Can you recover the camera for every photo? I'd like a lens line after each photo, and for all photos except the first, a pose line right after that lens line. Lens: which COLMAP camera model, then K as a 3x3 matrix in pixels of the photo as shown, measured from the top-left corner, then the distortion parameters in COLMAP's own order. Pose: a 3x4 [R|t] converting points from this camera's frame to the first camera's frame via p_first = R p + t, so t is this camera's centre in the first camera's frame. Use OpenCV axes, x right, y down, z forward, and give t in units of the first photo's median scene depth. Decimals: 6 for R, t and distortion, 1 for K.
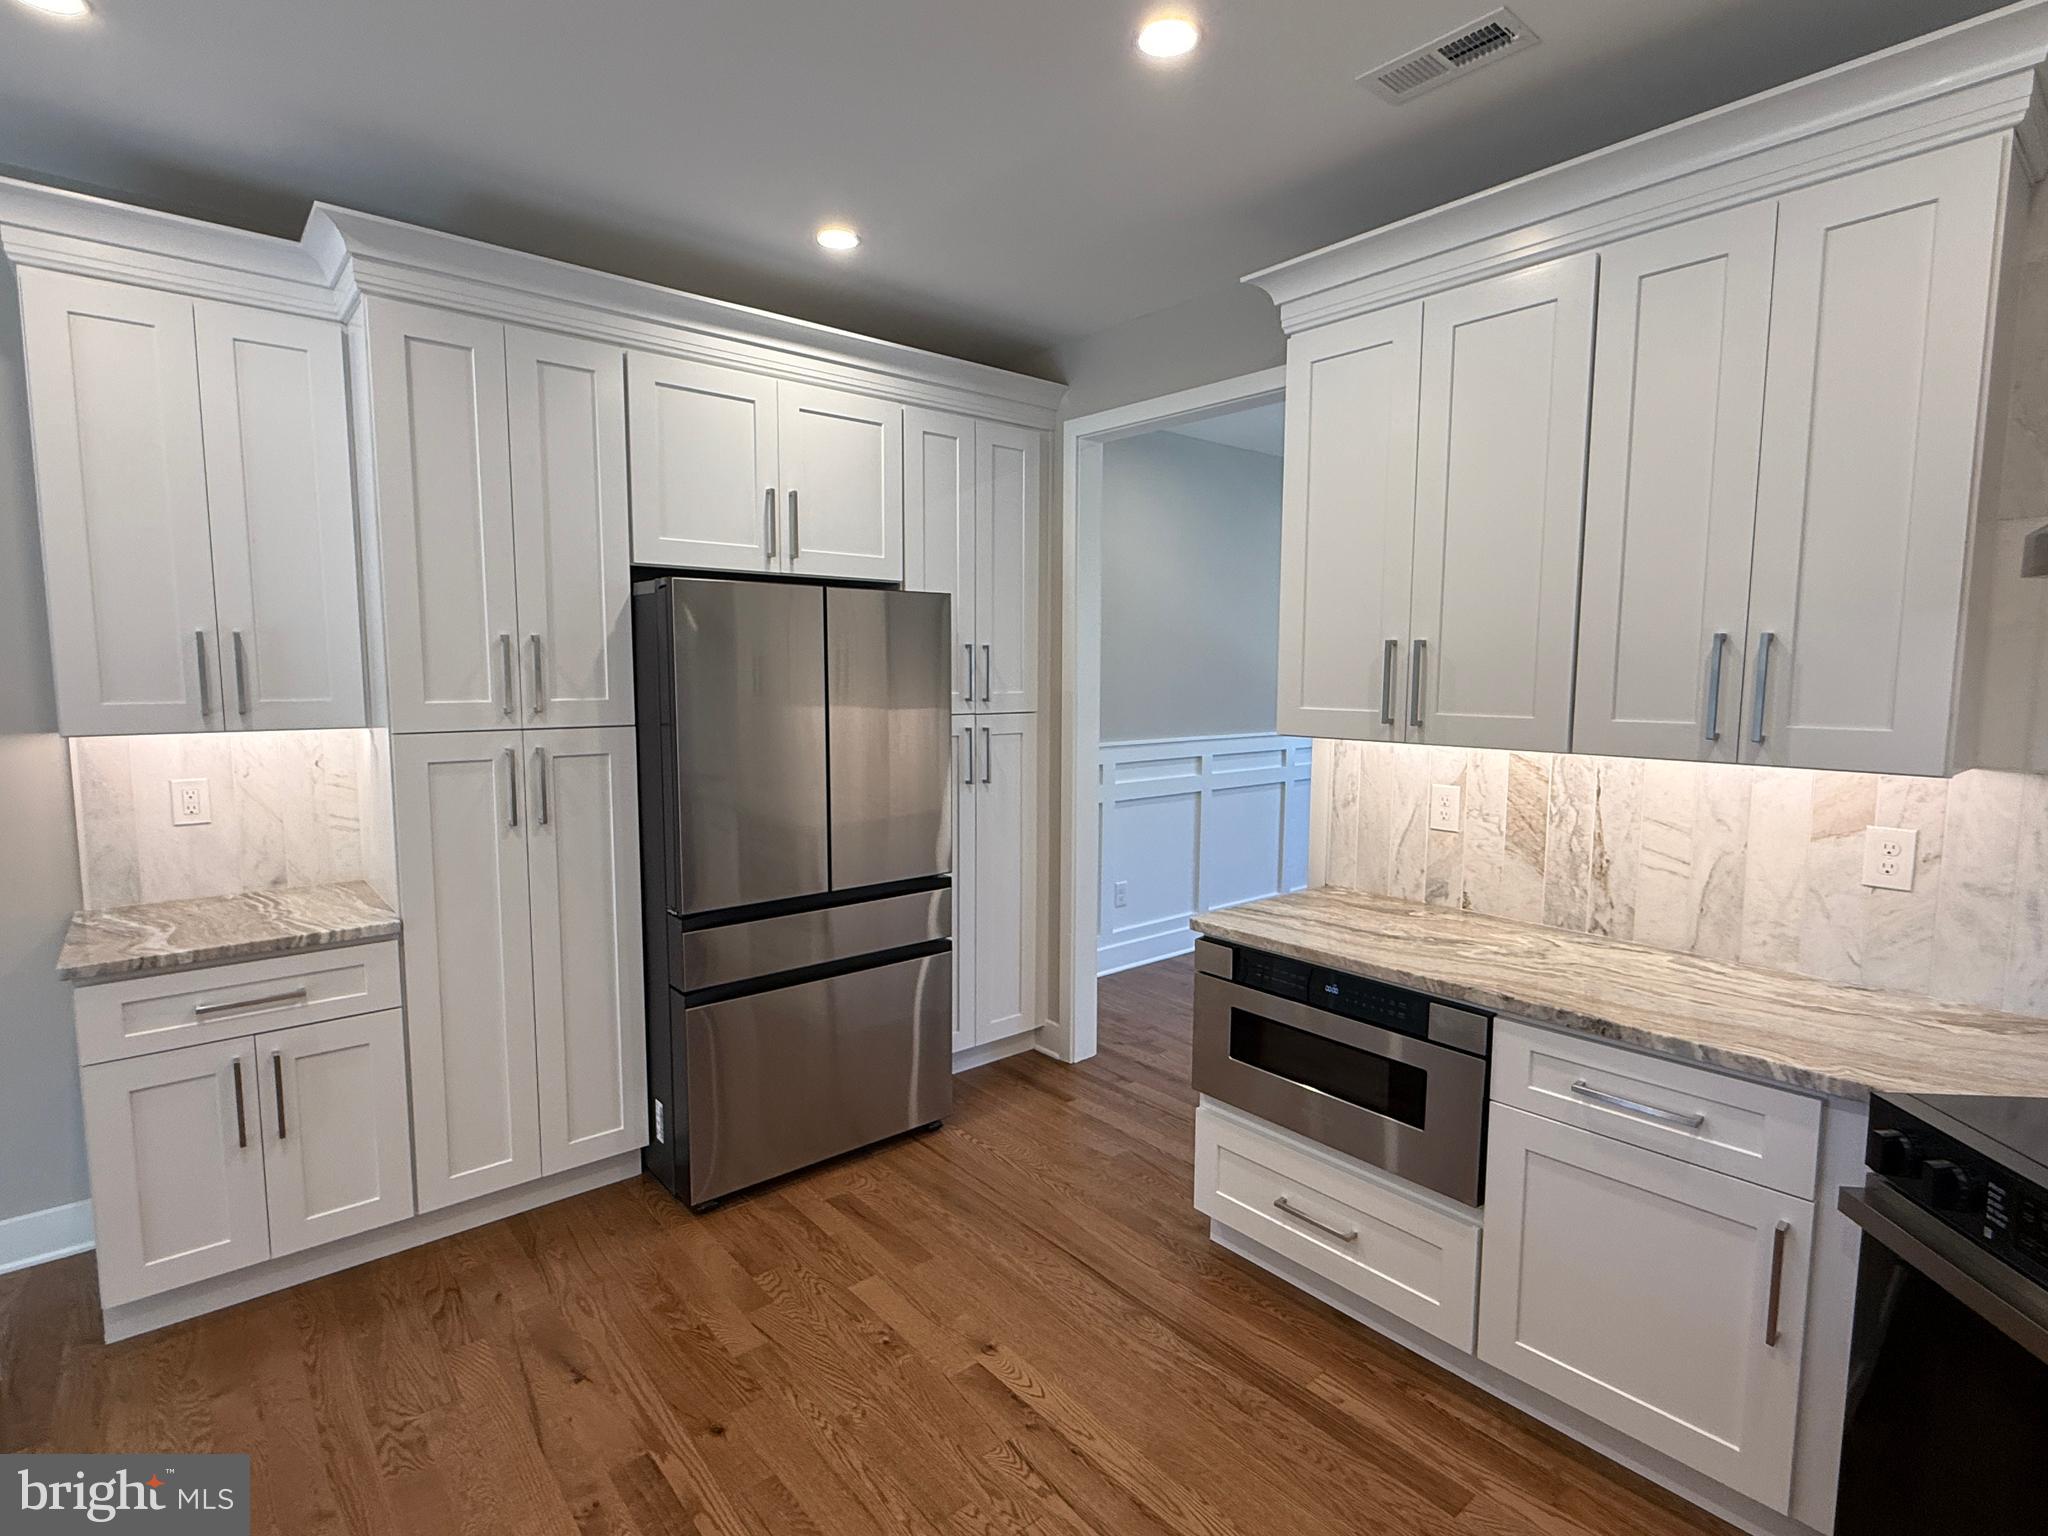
lens RADIAL K [[1017.2, 0, 1024.0], [0, 1017.2, 768.0], [0, 0, 1]] dist [0.000683, 0.000215]
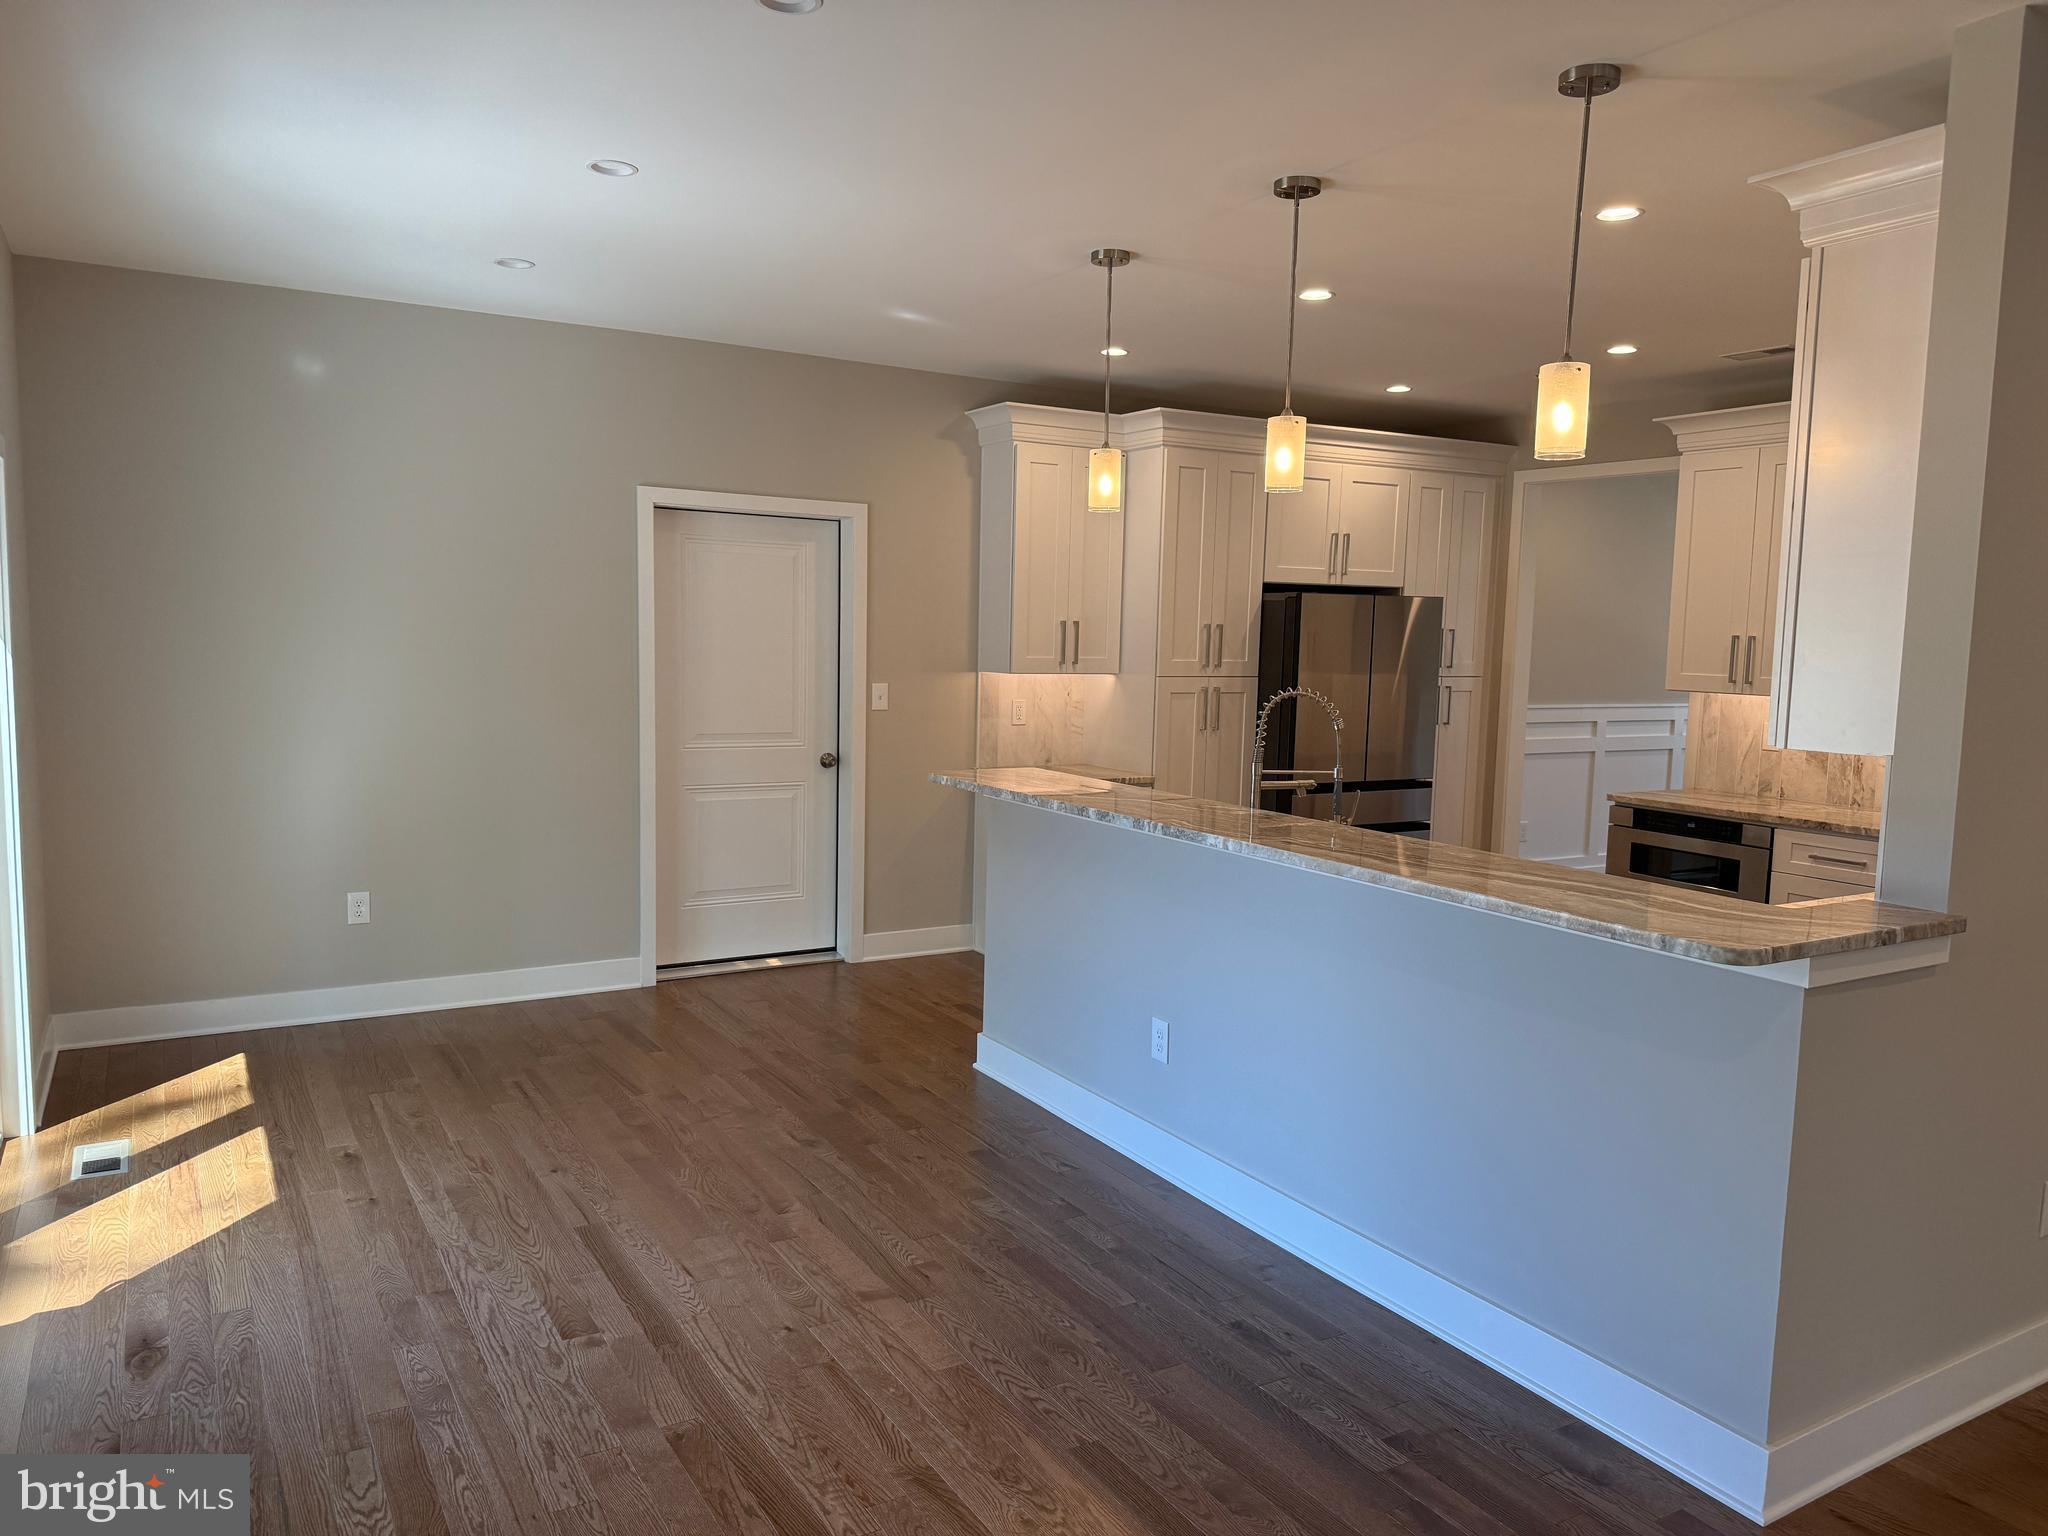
lens RADIAL K [[1433.5, 0, 1020.4], [0, 1433.5, 776.2], [0, 0, 1]] dist [0.114379, -0.209615]
pose [[0.983740, 0.036927, -0.175759, -0.373272], [-0.036808, 0.999315, 0.003939, 0.141596], [0.175784, 0.002594, 0.984425, -1.564300]]
